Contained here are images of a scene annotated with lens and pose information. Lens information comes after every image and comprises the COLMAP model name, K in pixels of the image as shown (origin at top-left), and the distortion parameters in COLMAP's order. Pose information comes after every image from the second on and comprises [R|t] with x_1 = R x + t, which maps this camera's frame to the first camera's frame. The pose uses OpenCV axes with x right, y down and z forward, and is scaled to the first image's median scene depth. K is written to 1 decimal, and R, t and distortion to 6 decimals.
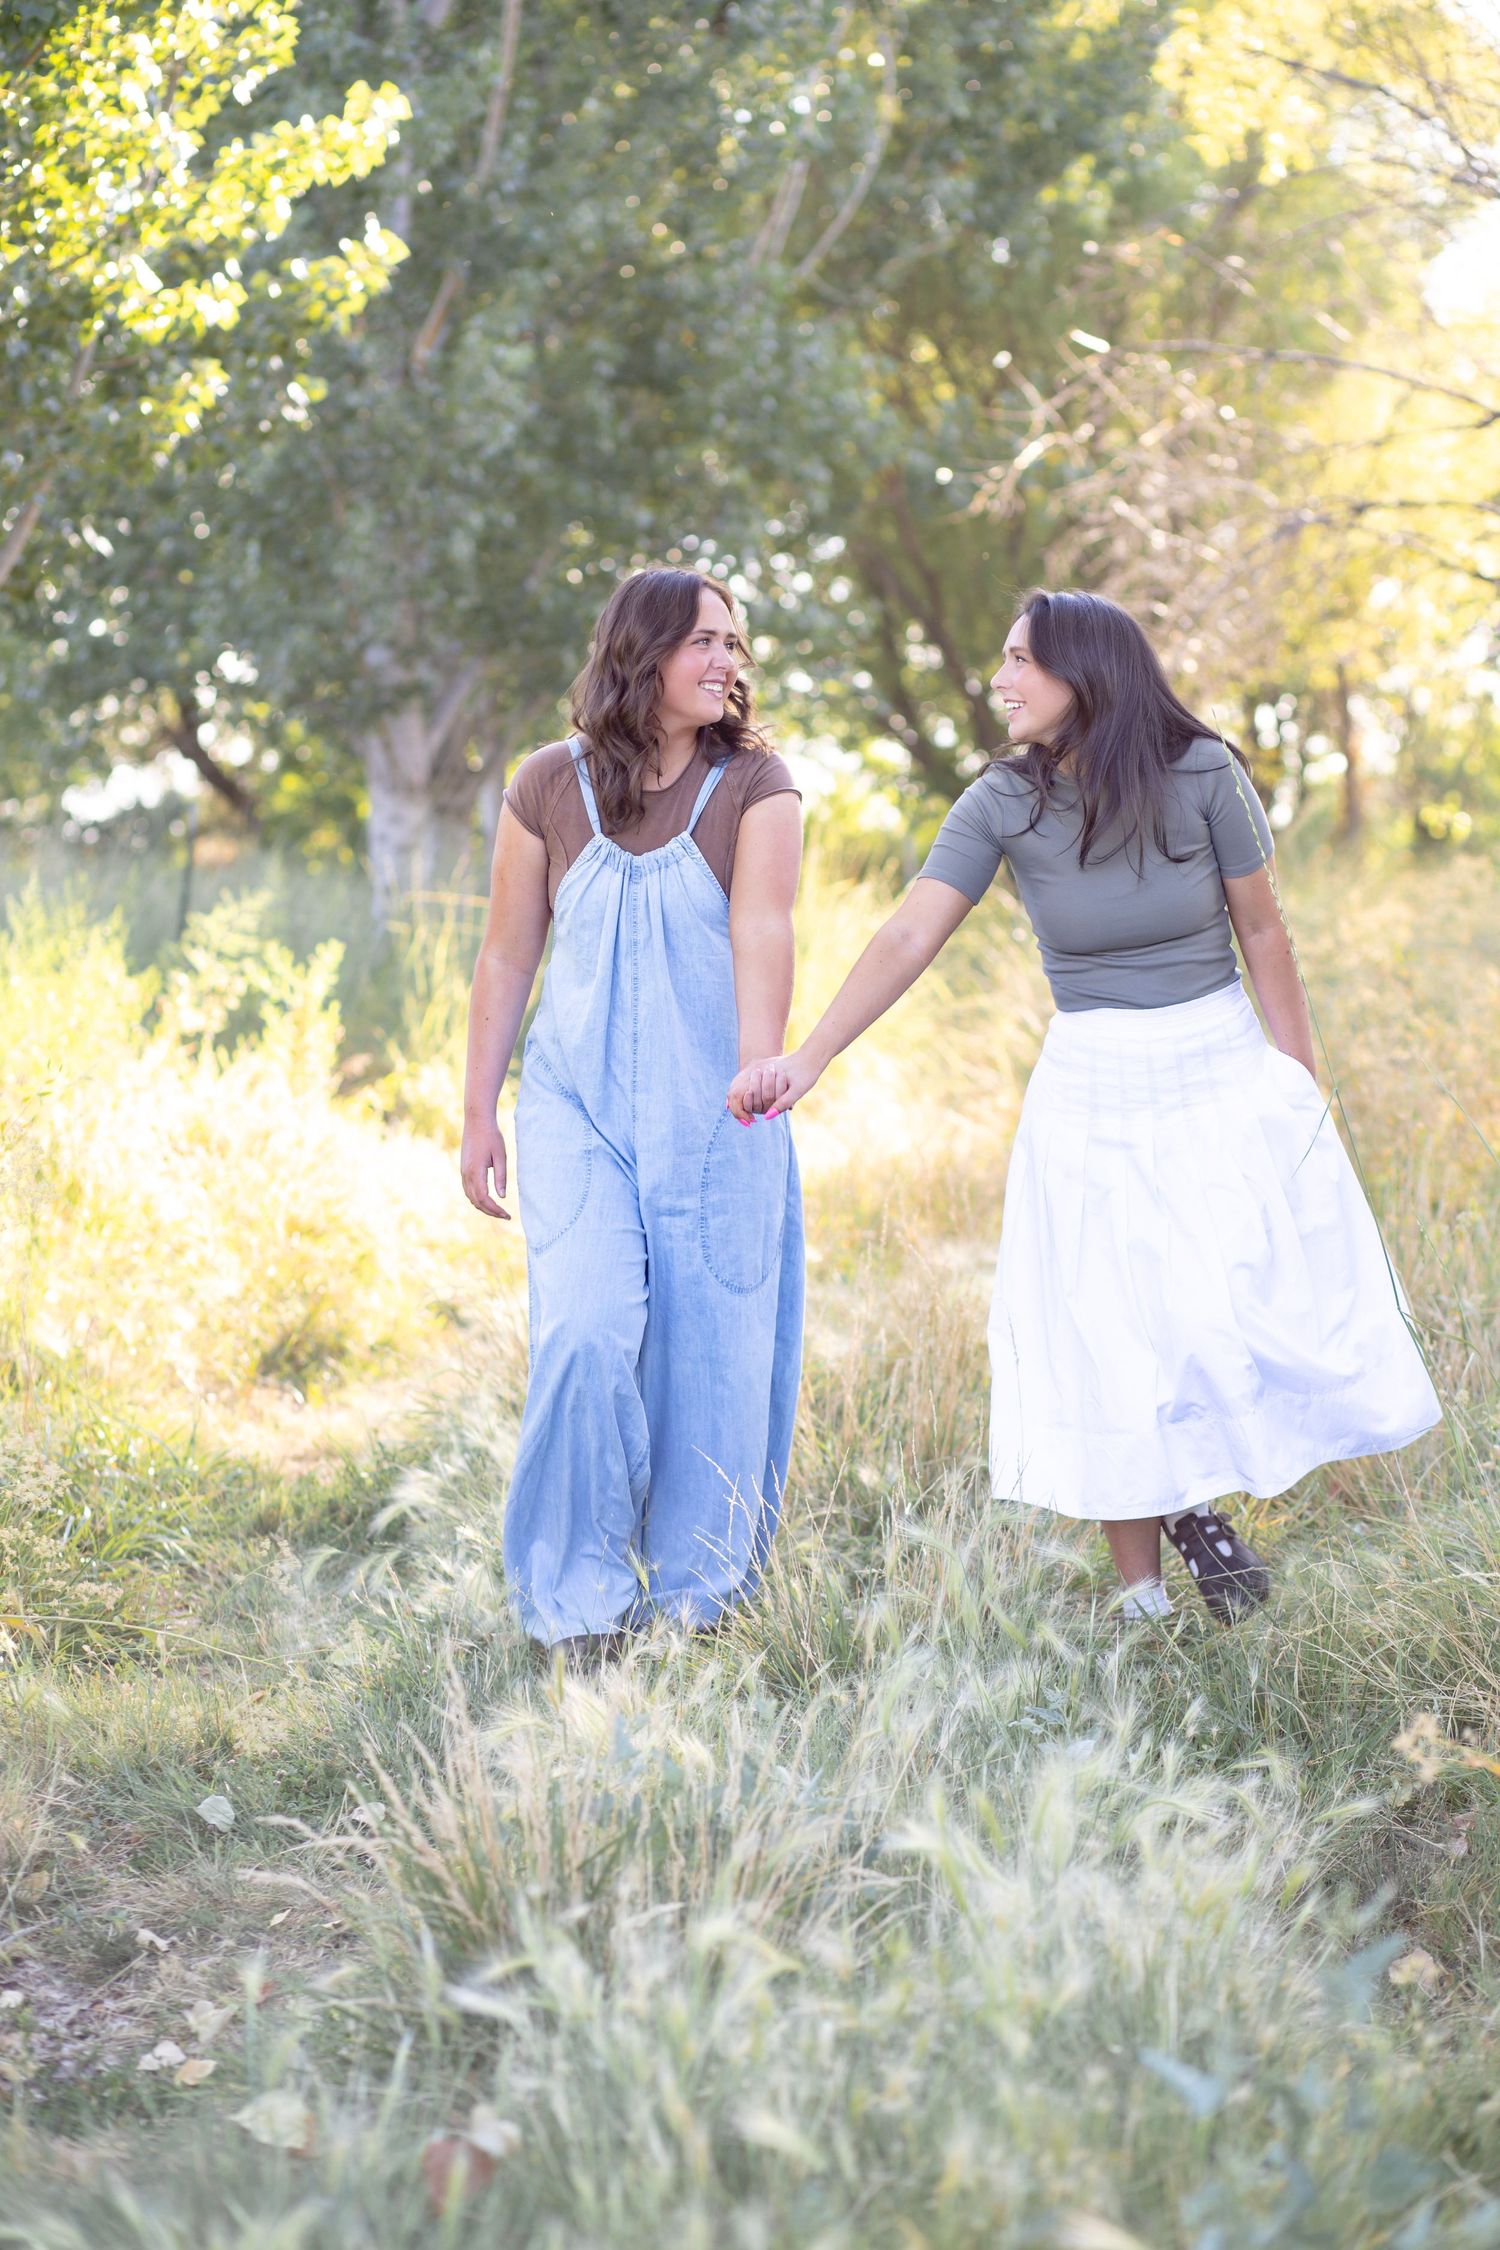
lens RADIAL K [[5494.4, 0, 750.0], [0, 5494.4, 1125.0], [0, 0, 1]] dist [0.015562, 5.787313]
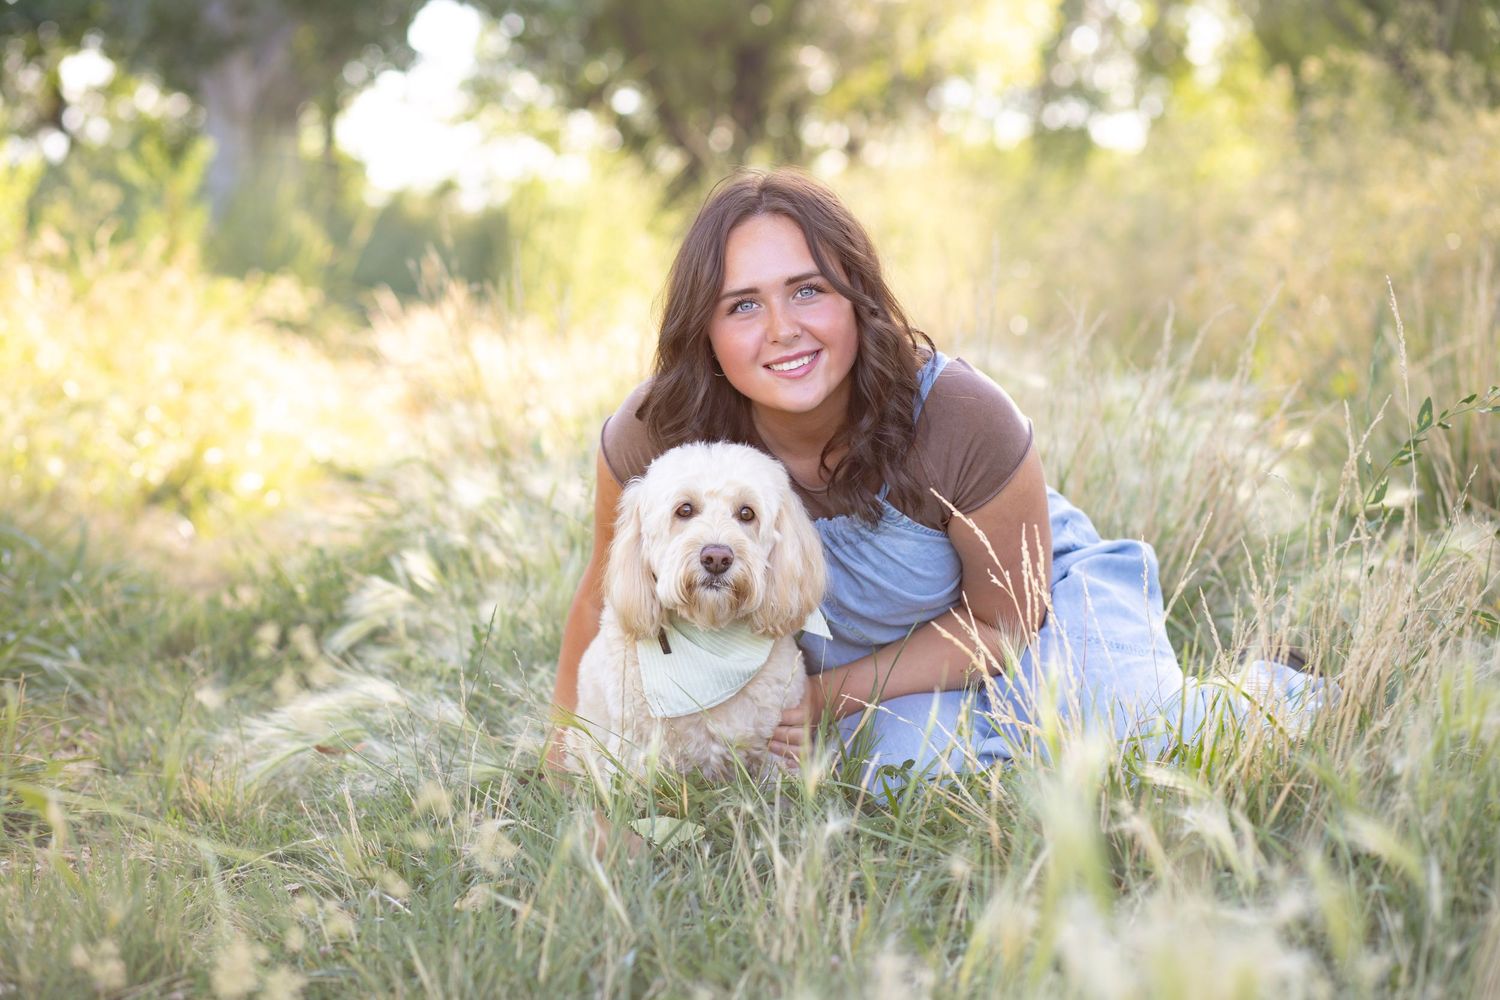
lens RADIAL K [[3662.9, 0, 750.0], [0, 3662.9, 500.0], [0, 0, 1]] dist [0.015562, 5.787313]
pose [[0.995696, 0.034590, 0.085980, -0.021519], [-0.036221, 0.999191, 0.017477, 0.016185], [-0.085306, -0.020516, 0.996144, 0.190354]]
